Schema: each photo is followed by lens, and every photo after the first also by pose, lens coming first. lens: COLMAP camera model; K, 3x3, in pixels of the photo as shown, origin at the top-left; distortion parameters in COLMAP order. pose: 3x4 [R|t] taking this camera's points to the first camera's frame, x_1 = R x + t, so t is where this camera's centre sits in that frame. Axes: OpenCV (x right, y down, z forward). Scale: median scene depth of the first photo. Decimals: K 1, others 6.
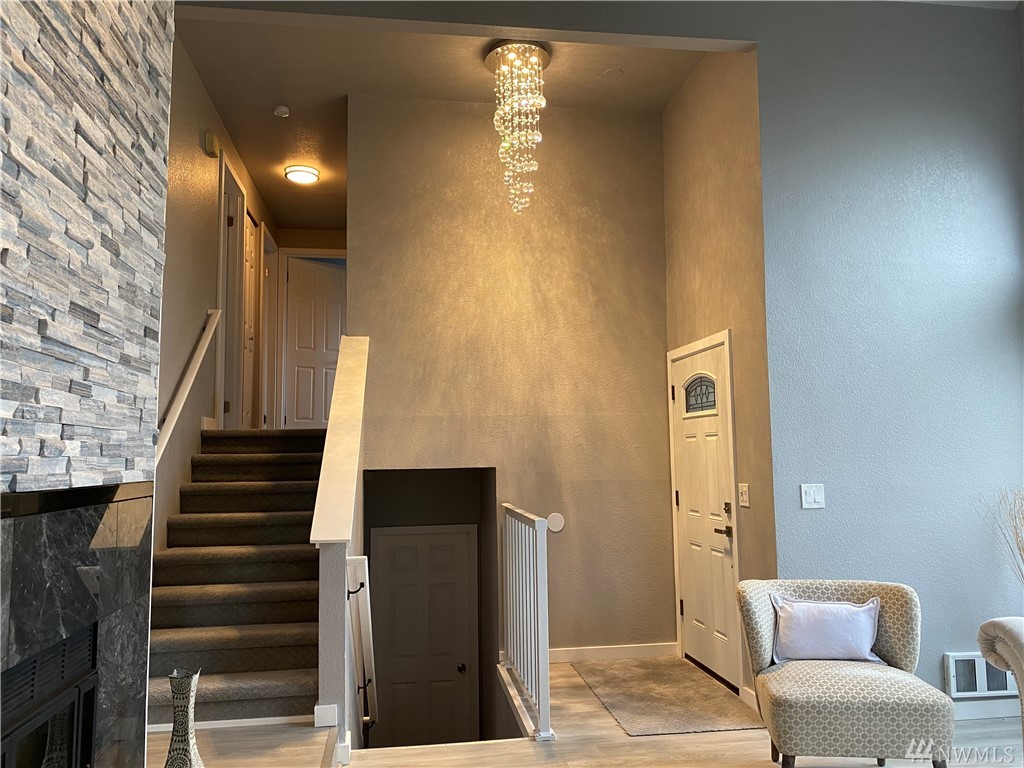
lens RADIAL K [[787.7, 0, 508.6], [0, 787.7, 376.1], [0, 0, 1]] dist [0.000761, 0.027556]
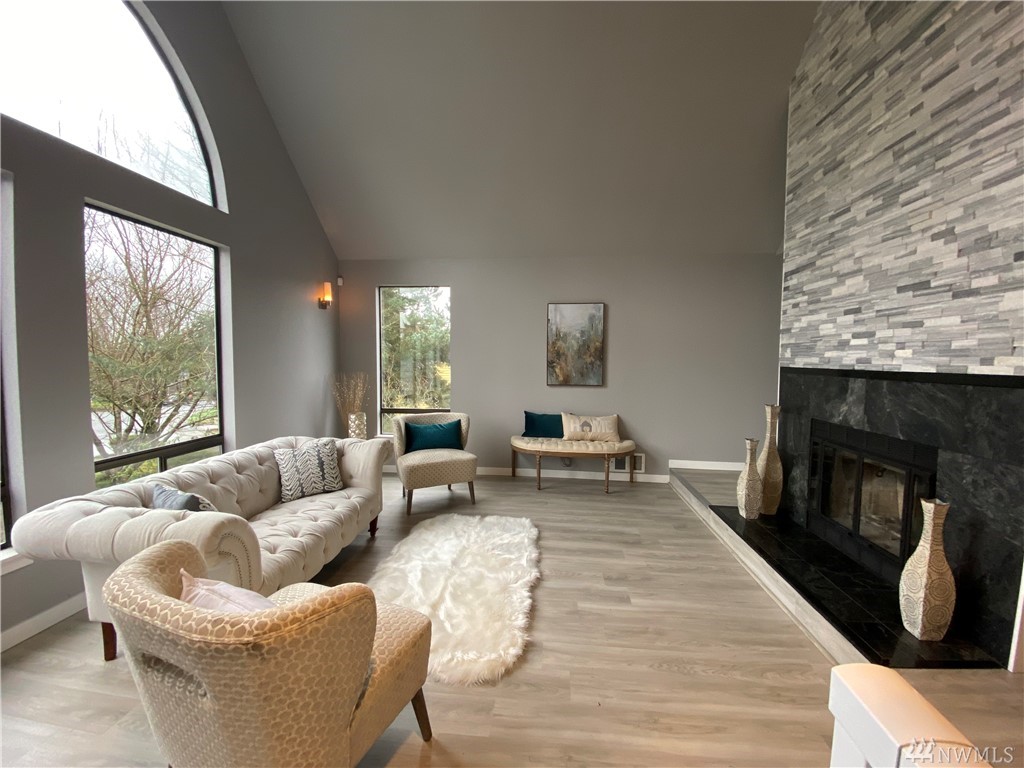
lens RADIAL K [[416.1, 0, 513.6], [0, 416.1, 380.1], [0, 0, 1]] dist [0.020643, -0.016891]
pose [[-0.971639, -0.006838, 0.236370, 0.086732], [-0.020350, 0.998292, -0.054771, 0.100831], [-0.235591, -0.058028, -0.970118, 0.955796]]
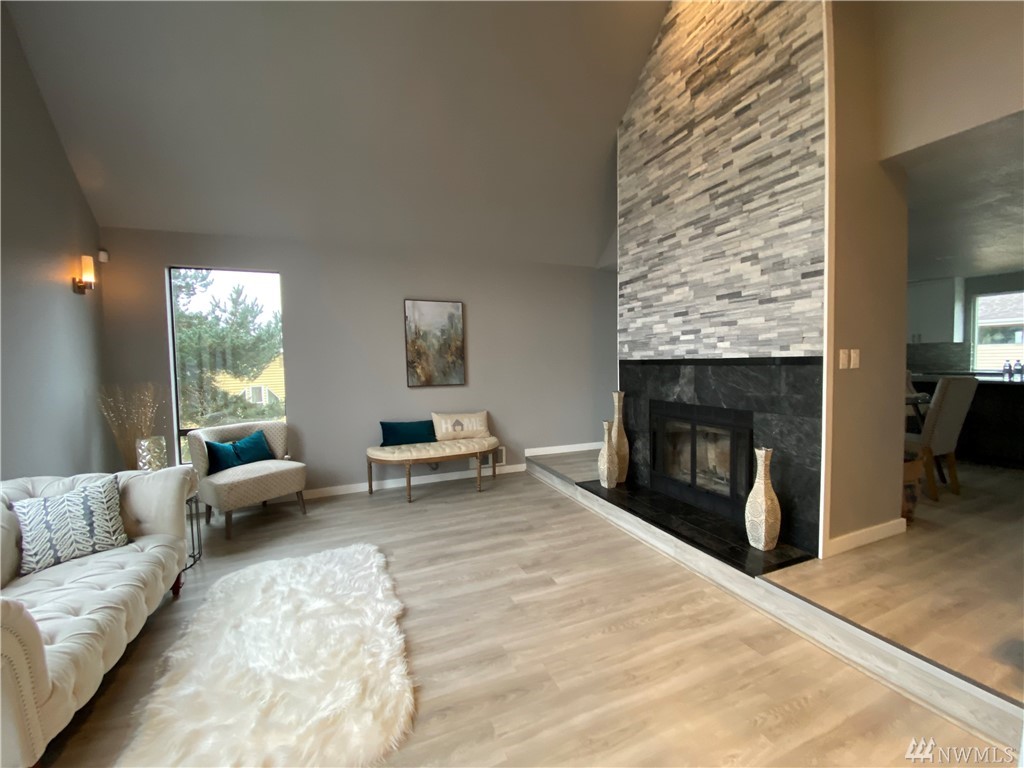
lens RADIAL K [[412.2, 0, 513.9], [0, 412.2, 381.1], [0, 0, 1]] dist [0.039891, -0.029550]
pose [[-0.969658, 0.041057, -0.240992, 0.235415], [0.055348, 0.997068, -0.052833, 0.107266], [0.238117, -0.064568, -0.969088, 0.933974]]
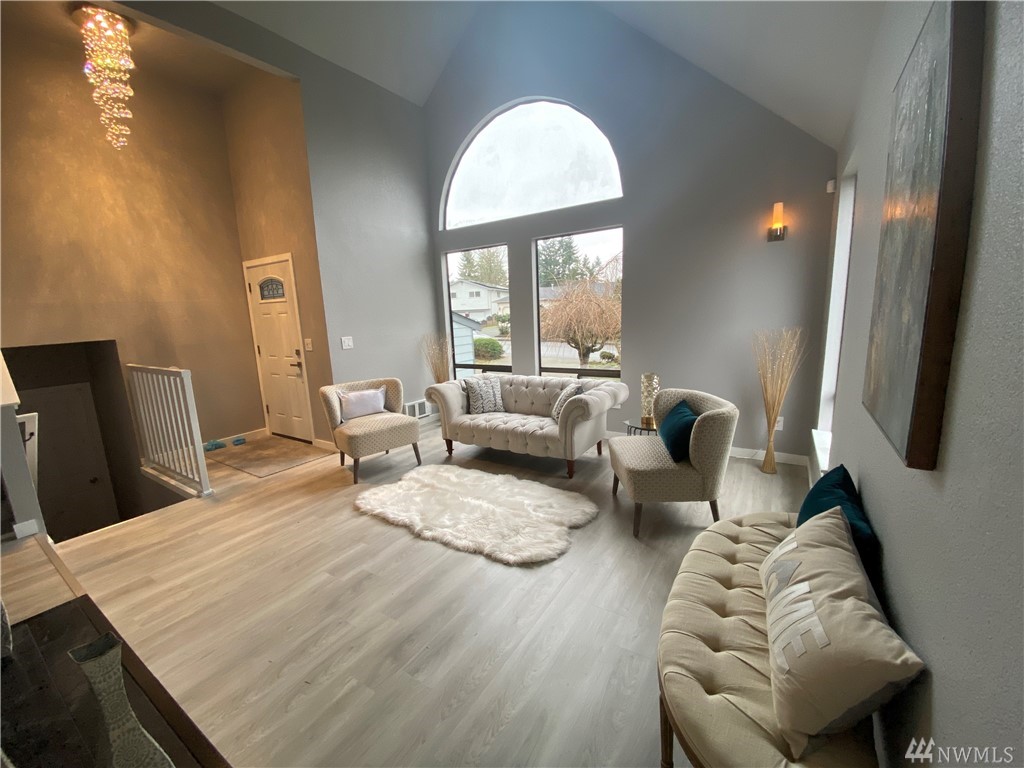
lens RADIAL K [[412.2, 0, 513.9], [0, 412.2, 381.1], [0, 0, 1]] dist [0.039891, -0.029550]
pose [[0.658569, -0.139236, 0.739527, -0.124167], [-0.045744, 0.973509, 0.224025, -0.011014], [-0.751129, -0.181365, 0.634754, -0.025858]]
